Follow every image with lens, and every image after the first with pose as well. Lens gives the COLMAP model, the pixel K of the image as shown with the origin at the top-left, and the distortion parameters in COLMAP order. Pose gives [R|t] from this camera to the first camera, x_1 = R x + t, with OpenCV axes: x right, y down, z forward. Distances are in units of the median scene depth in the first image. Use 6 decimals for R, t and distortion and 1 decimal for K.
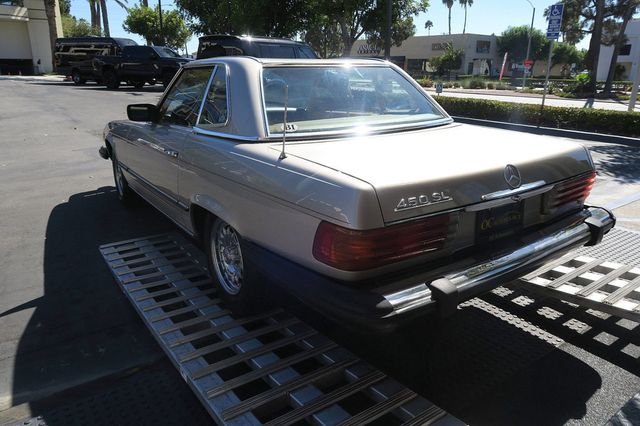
lens RADIAL K [[460.0, 0, 320.0], [0, 460.0, 213.0], [0, 0, 1]] dist [-0.014377, -0.003564]
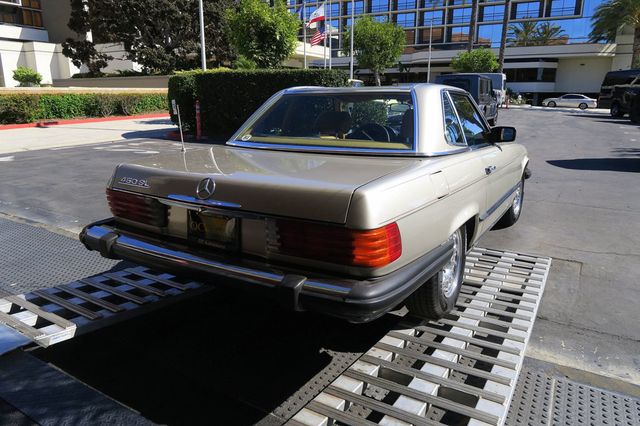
lens RADIAL K [[447.6, 0, 320.0], [0, 447.6, 213.0], [0, 0, 1]] dist [-0.003986, -0.002390]
pose [[0.387798, 0.220224, -0.895050, 0.265721], [-0.276698, 0.954068, 0.114860, -0.039714], [0.879233, 0.203116, 0.430921, 0.142244]]
